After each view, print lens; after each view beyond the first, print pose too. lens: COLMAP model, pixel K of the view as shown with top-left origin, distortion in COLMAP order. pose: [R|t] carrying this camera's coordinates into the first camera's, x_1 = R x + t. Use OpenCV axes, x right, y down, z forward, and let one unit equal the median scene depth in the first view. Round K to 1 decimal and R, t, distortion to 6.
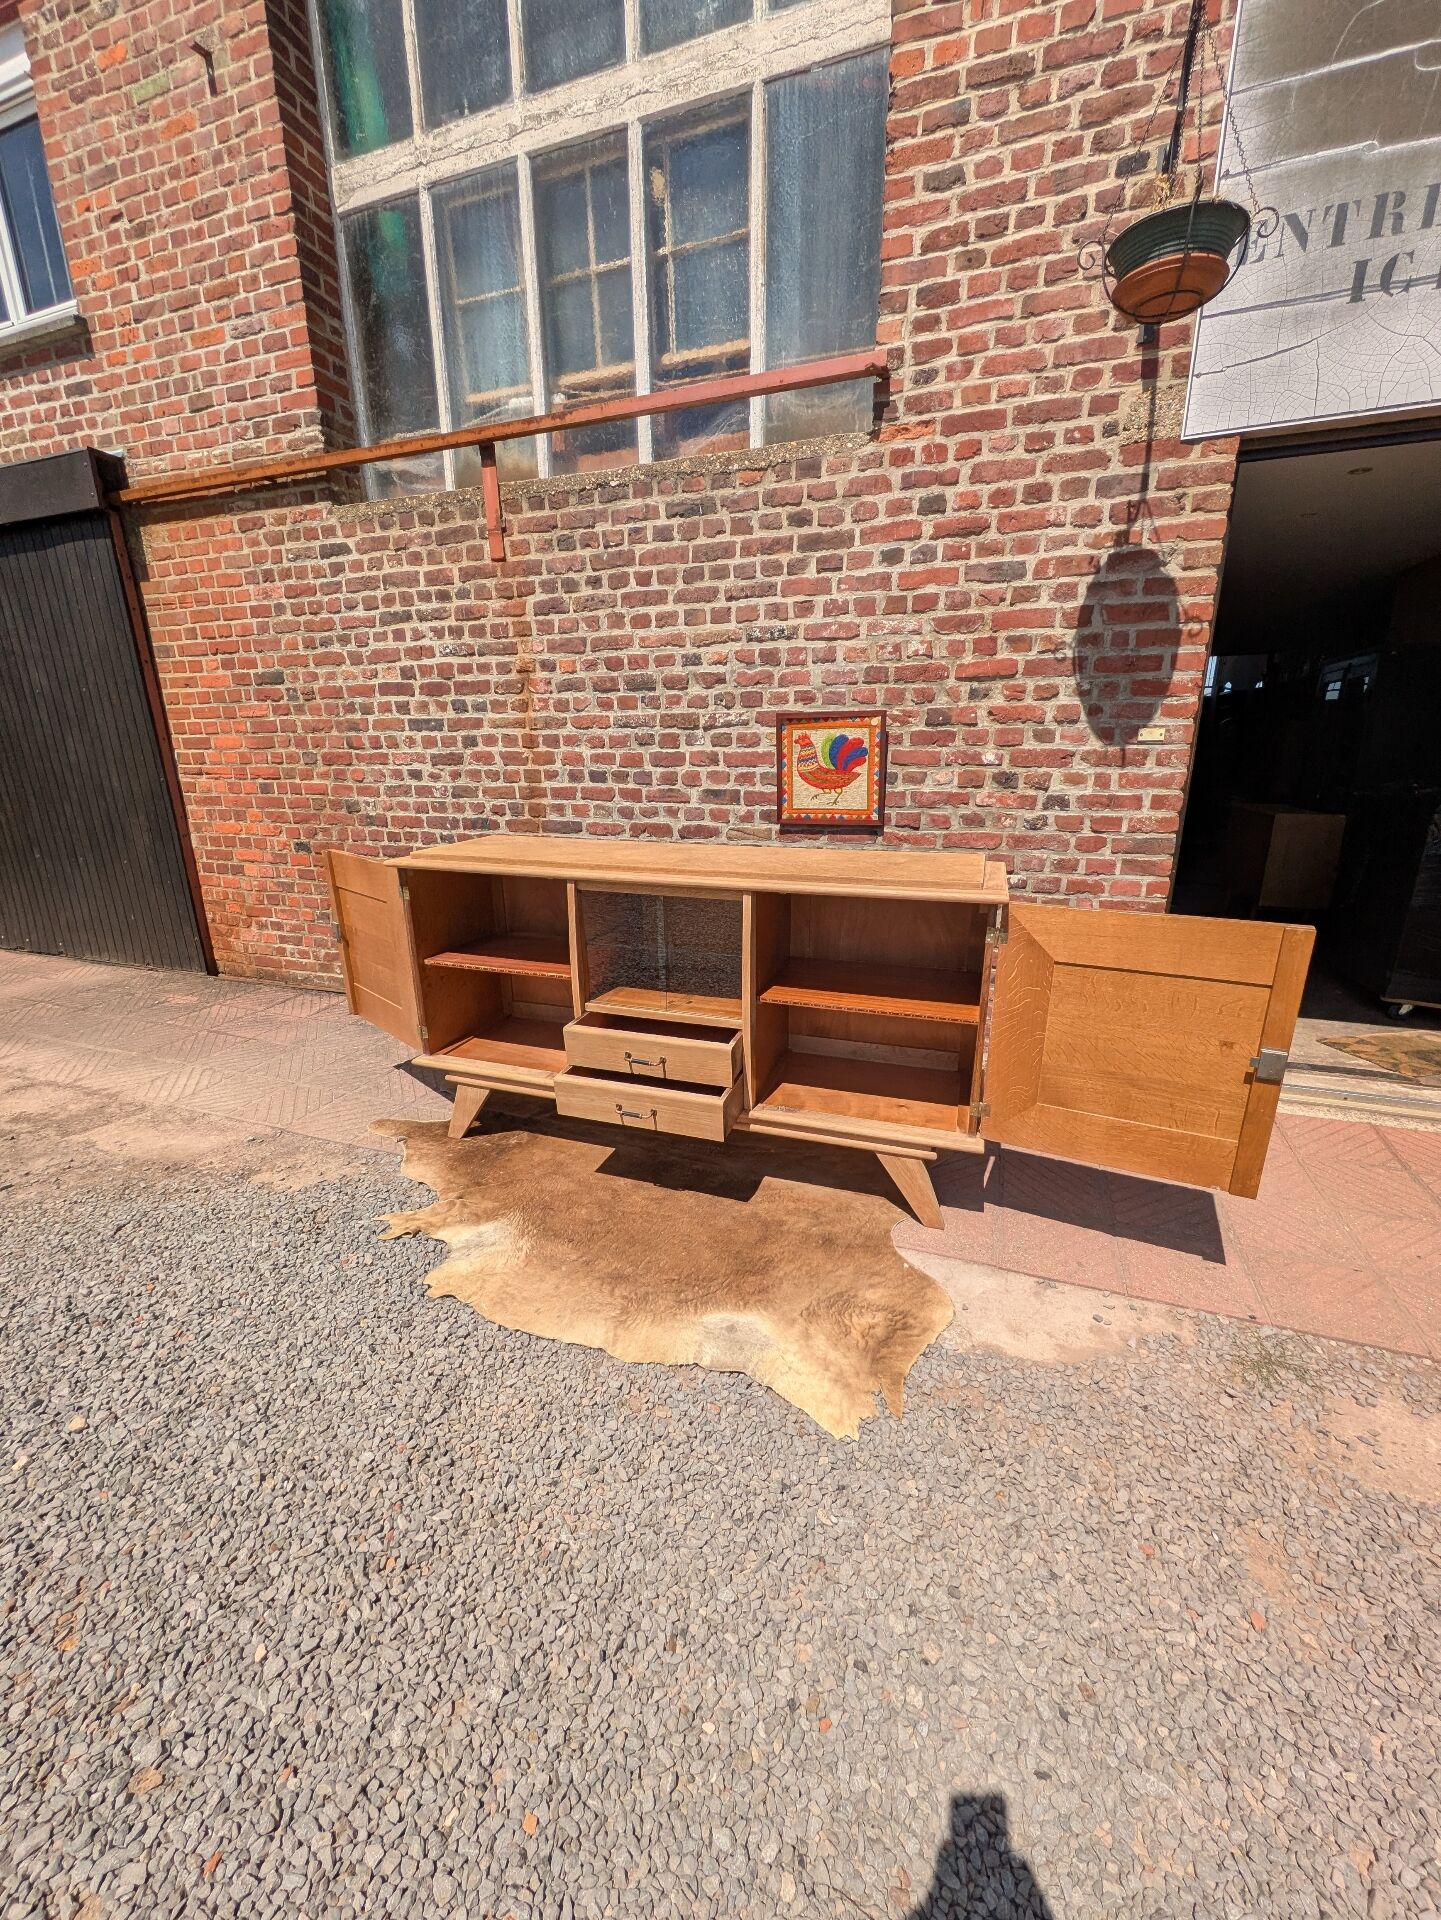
lens RADIAL K [[767.7, 0, 720.9], [0, 767.7, 963.7], [0, 0, 1]] dist [-0.000669, -0.000506]
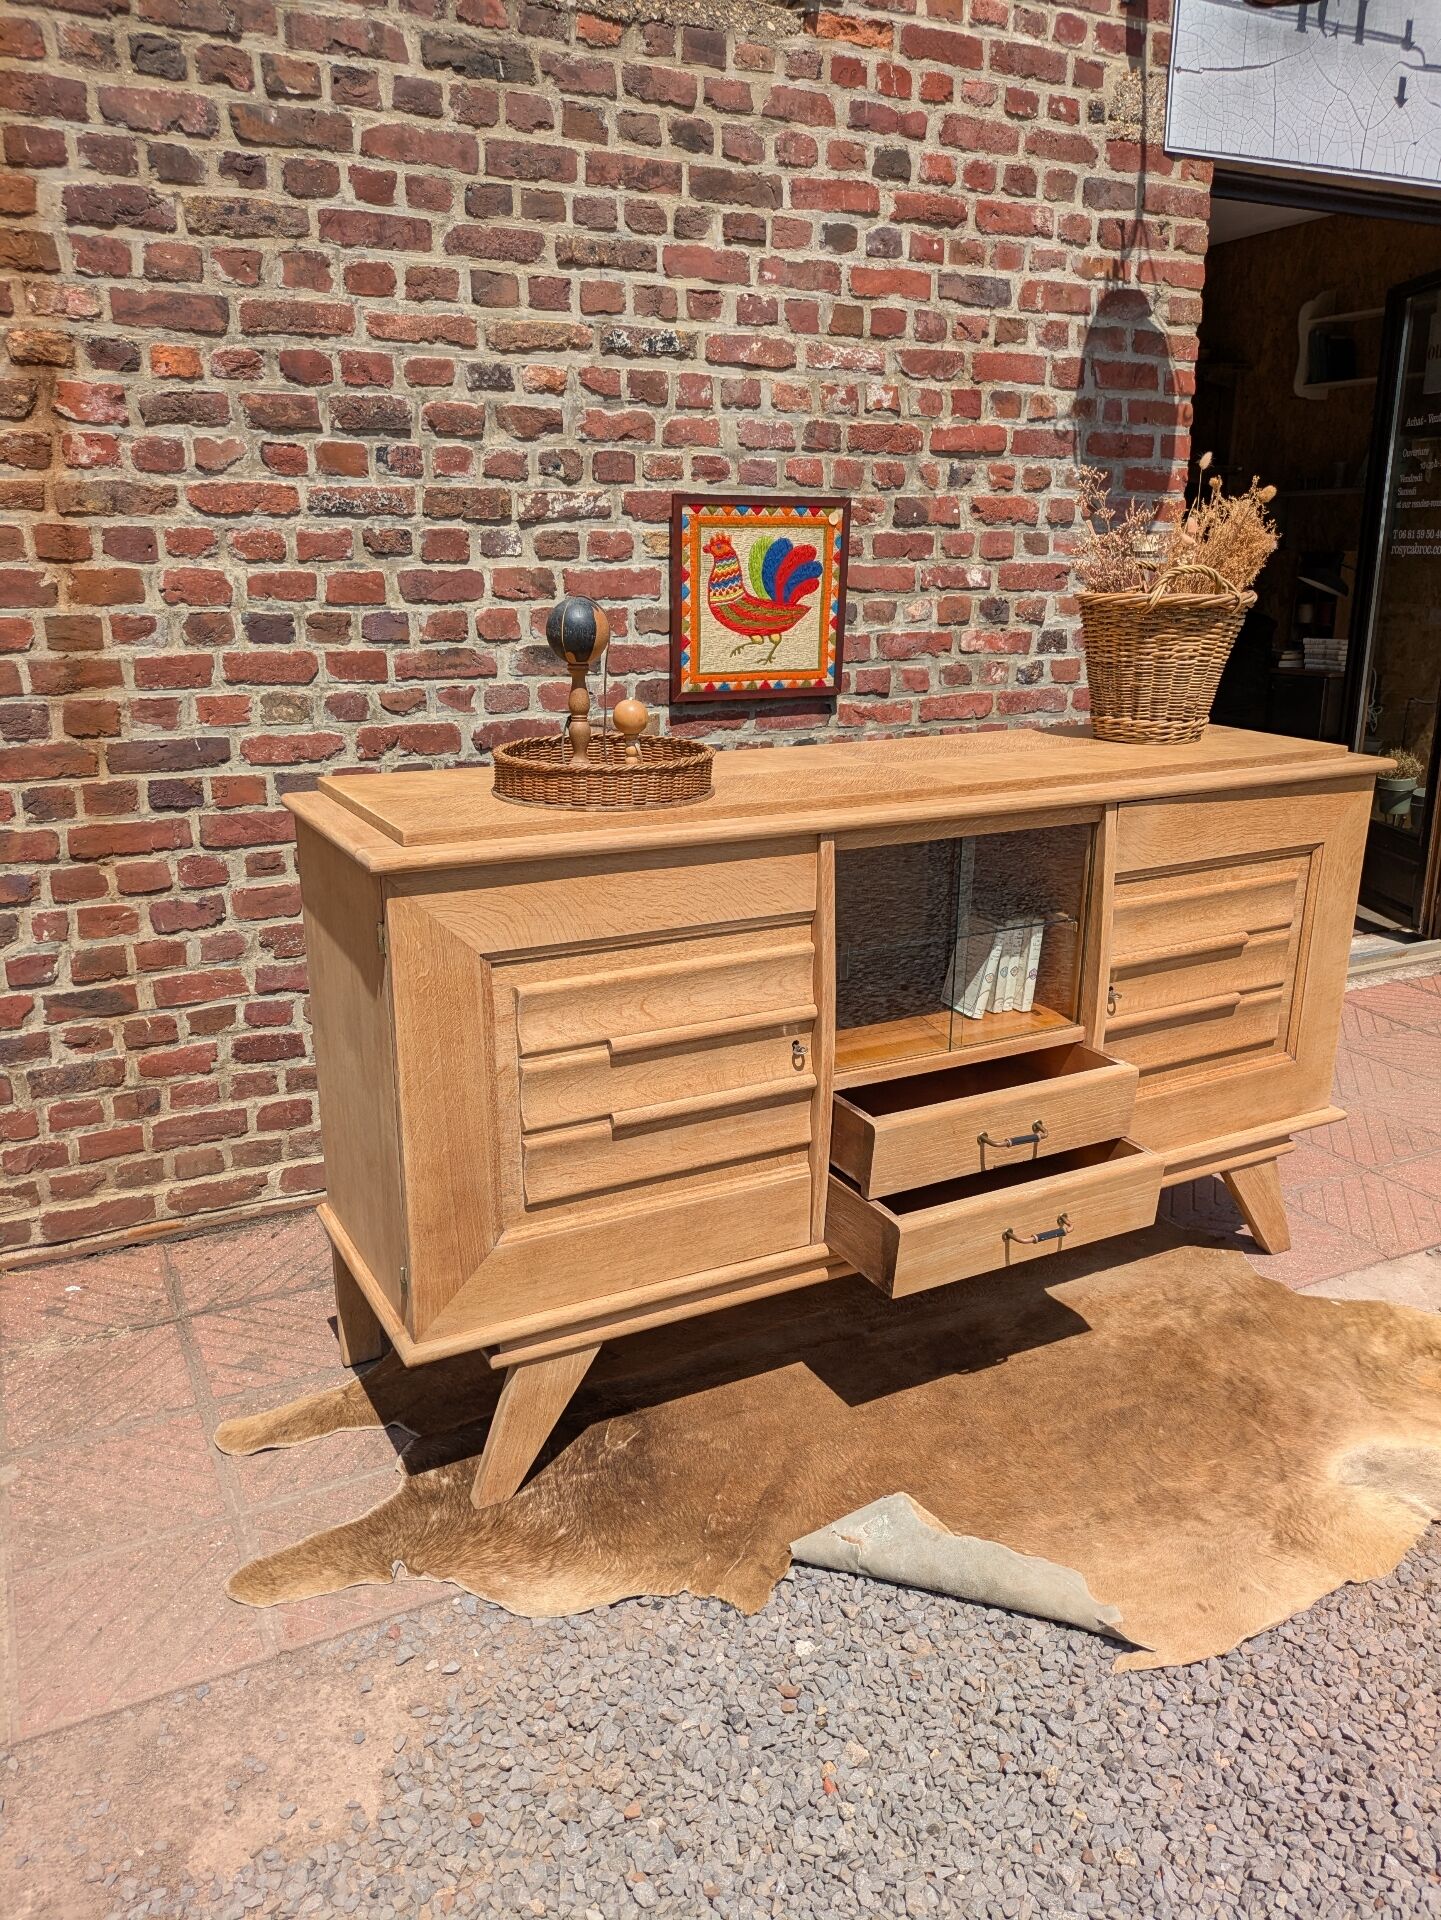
lens RADIAL K [[1446.9, 0, 756.1], [0, 1446.9, 959.6], [0, 0, 1]] dist [0.033126, -0.030942]
pose [[0.667469, -0.197875, 0.717866, -0.674416], [0.201363, 0.976093, 0.081827, -0.084929], [-0.716895, 0.089935, 0.691356, 0.294569]]
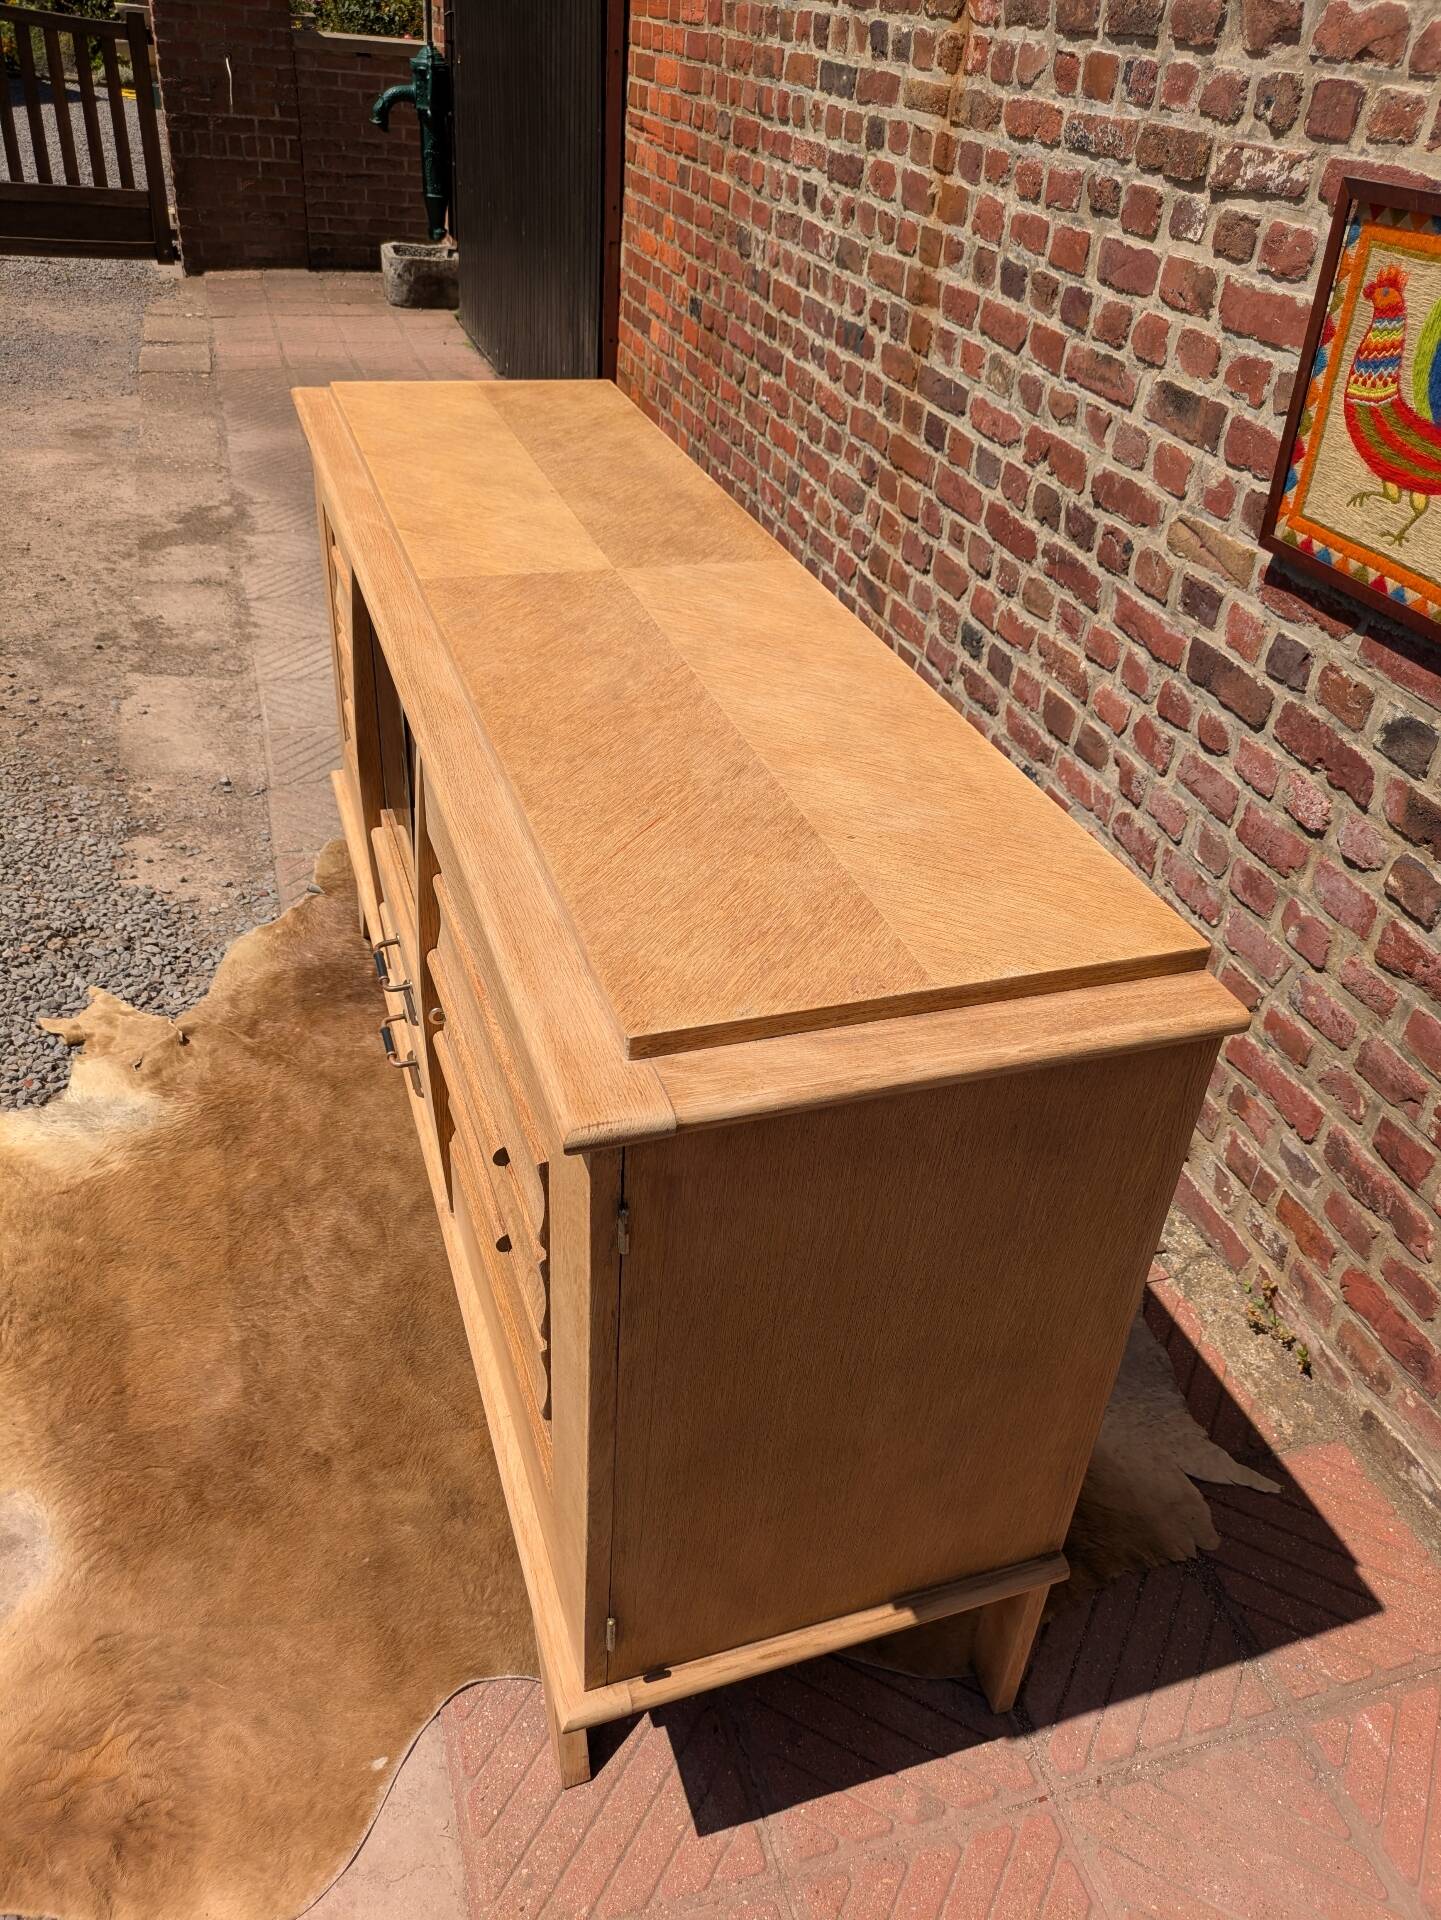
lens RADIAL K [[1446.9, 0, 715.6], [0, 1446.9, 946.3], [0, 0, 1]] dist [0.033126, -0.030942]
pose [[0.605427, 0.482004, -0.633349, 0.419368], [-0.296264, 0.875059, 0.382753, -0.210894], [0.738706, -0.044091, 0.672584, 0.434727]]
